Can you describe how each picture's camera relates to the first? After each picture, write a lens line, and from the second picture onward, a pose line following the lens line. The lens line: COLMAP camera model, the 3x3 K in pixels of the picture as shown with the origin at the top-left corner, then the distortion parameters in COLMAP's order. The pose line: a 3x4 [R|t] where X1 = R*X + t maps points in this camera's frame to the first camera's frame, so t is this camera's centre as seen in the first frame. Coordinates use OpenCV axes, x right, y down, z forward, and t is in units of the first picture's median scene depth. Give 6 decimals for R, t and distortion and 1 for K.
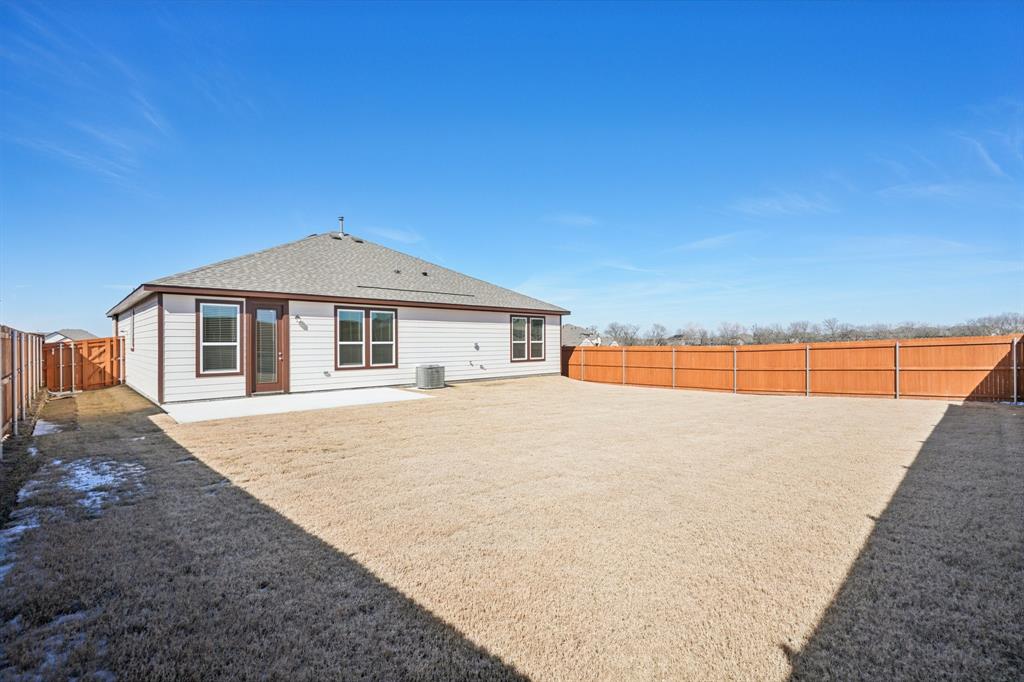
lens RADIAL K [[463.4, 0, 511.7], [0, 463.4, 343.9], [0, 0, 1]] dist [0.002254, -0.001063]
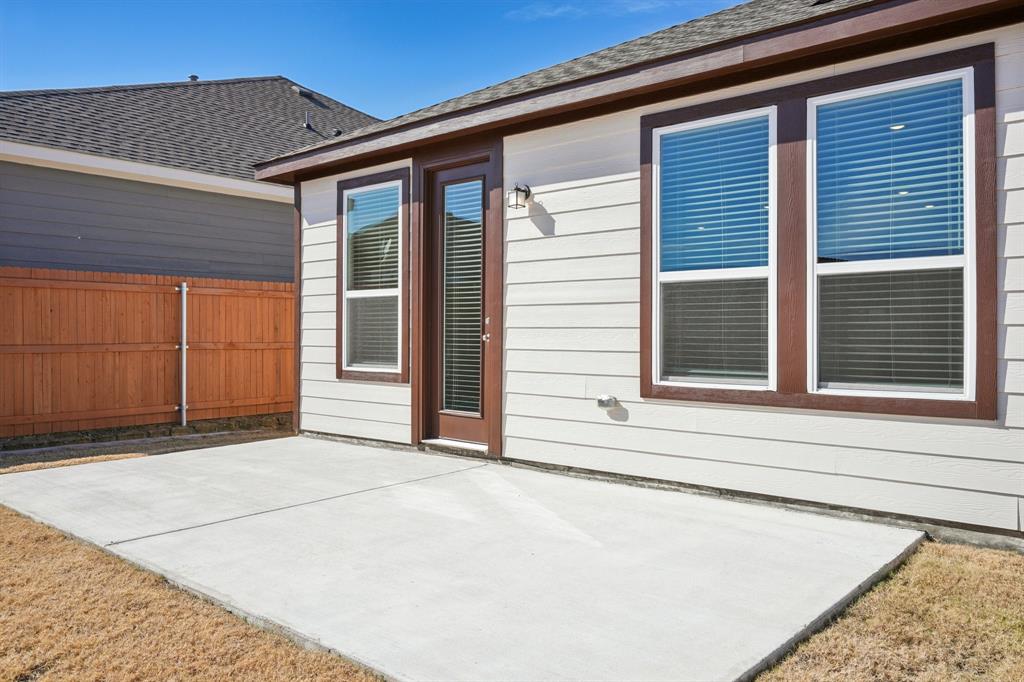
lens RADIAL K [[776.2, 0, 512.1], [0, 776.2, 337.1], [0, 0, 1]] dist [0.001582, 0.002615]
pose [[0.086746, 0.001211, -0.996230, -0.000430], [-0.014006, 0.999902, -0.000004, 0.029654], [0.996132, 0.013954, 0.086755, 0.946010]]
